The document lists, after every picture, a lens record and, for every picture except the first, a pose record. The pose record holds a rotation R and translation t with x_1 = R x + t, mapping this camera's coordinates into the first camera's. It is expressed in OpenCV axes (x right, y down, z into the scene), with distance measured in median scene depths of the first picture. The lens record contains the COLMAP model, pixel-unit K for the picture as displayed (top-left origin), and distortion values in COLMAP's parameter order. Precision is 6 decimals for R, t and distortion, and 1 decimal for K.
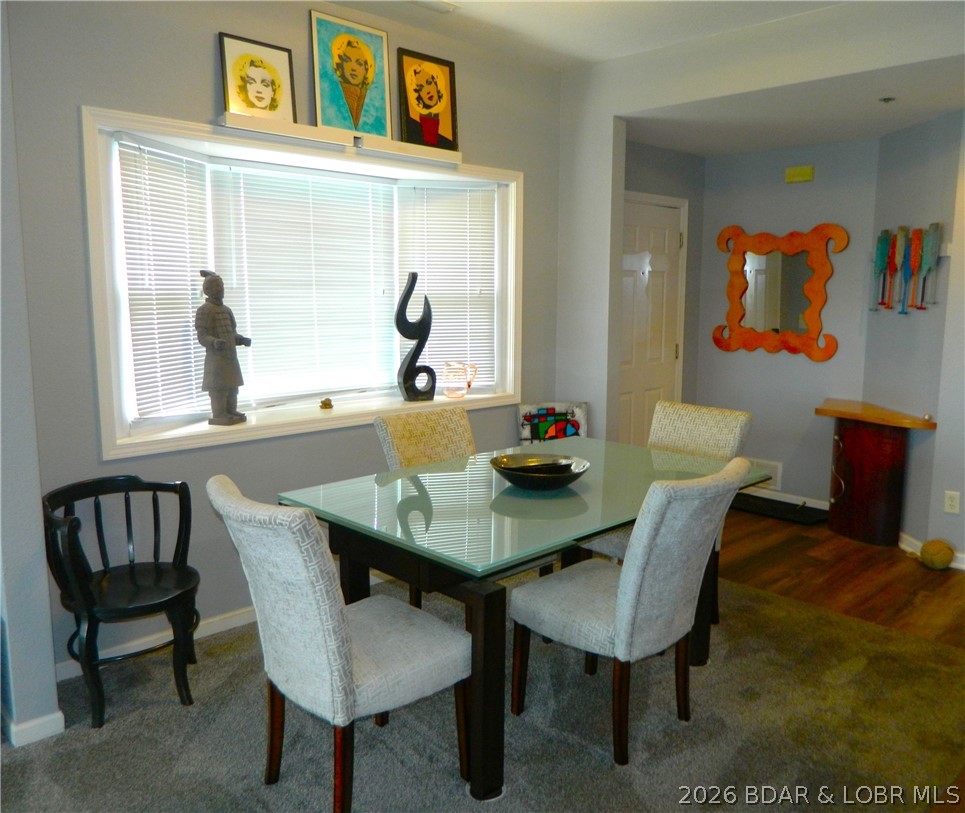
lens RADIAL K [[810.8, 0, 495.9], [0, 810.8, 402.9], [0, 0, 1]] dist [0.000396, -0.003077]
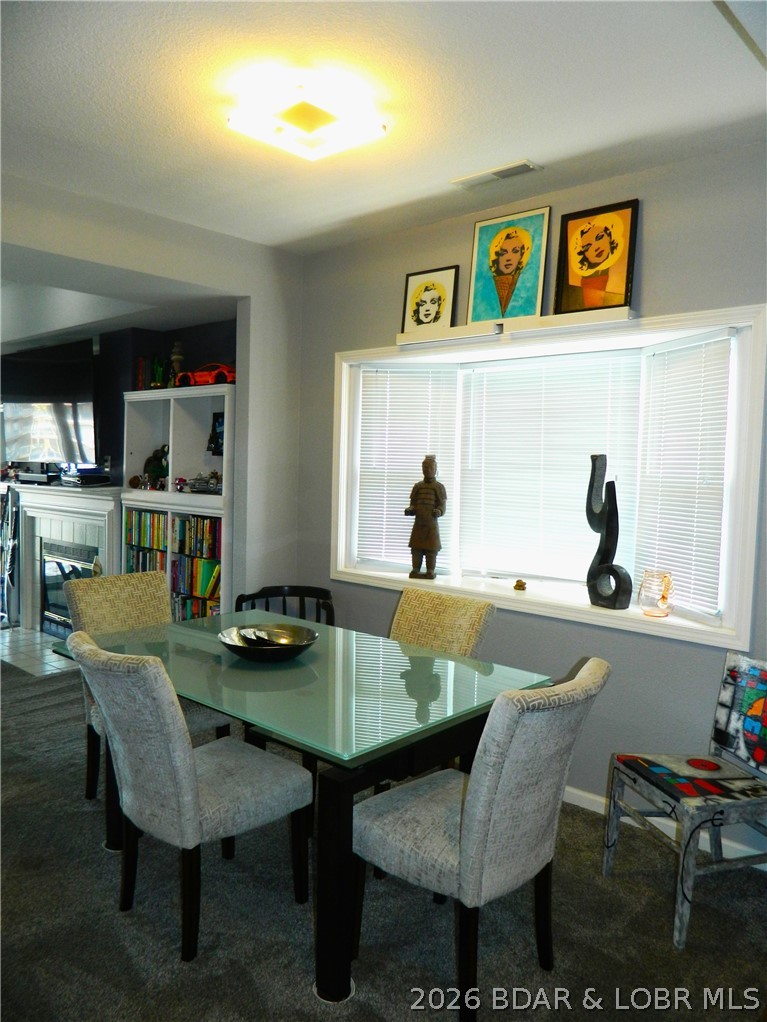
lens RADIAL K [[756.8, 0, 385.2], [0, 756.8, 503.5], [0, 0, 1]] dist [-0.003635, -0.000901]
pose [[0.045952, 0.046516, -0.997860, 0.735879], [-0.165795, 0.985416, 0.038301, -0.110033], [0.985089, 0.163680, 0.052994, 0.790449]]
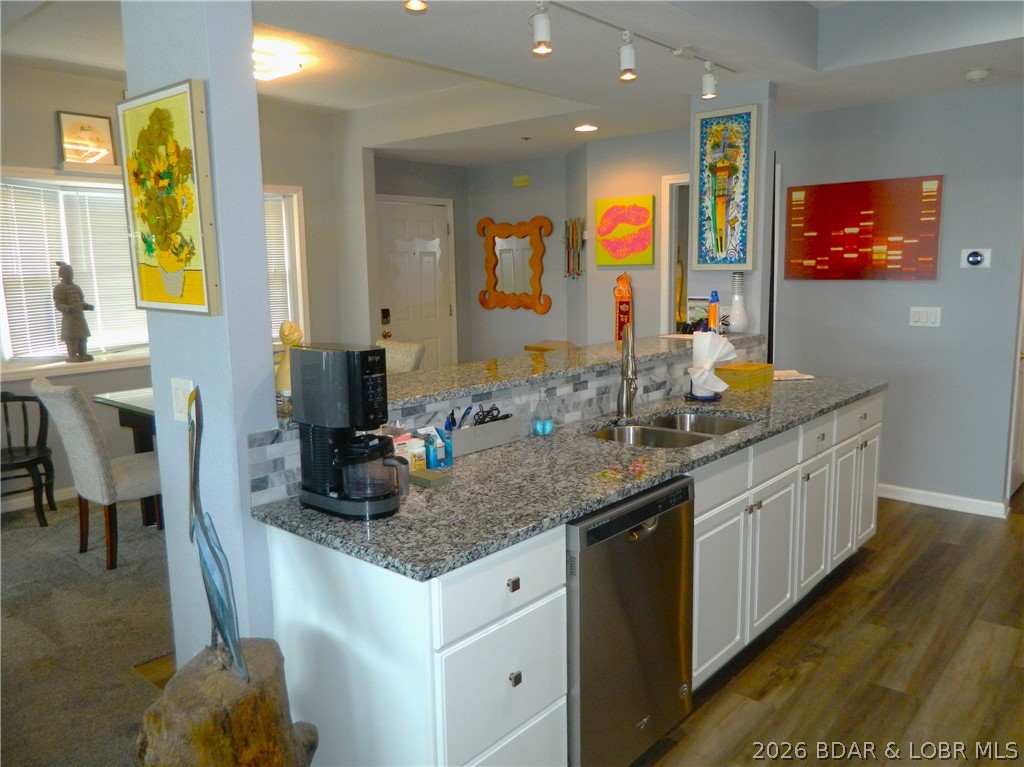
lens RADIAL K [[788.7, 0, 511.5], [0, 788.7, 380.4], [0, 0, 1]] dist [0.005169, 0.001593]
pose [[0.997530, -0.032189, 0.062427, 0.351541], [0.031650, 0.999453, 0.009595, 0.065830], [-0.062701, -0.007595, 0.998003, -0.488076]]
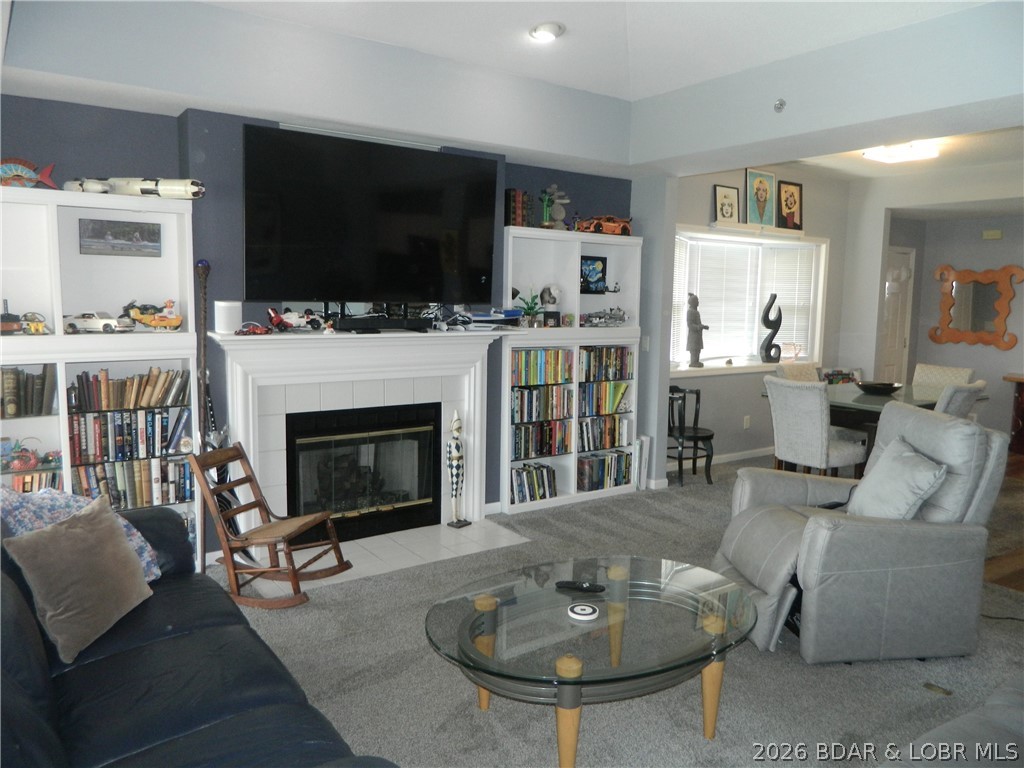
lens RADIAL K [[764.8, 0, 508.8], [0, 764.8, 377.8], [0, 0, 1]] dist [0.009692, -0.008351]
pose [[0.986420, 0.030068, -0.161466, -0.443250], [-0.035644, 0.998860, -0.031750, 0.119203], [0.160327, 0.037074, 0.986367, -0.898378]]
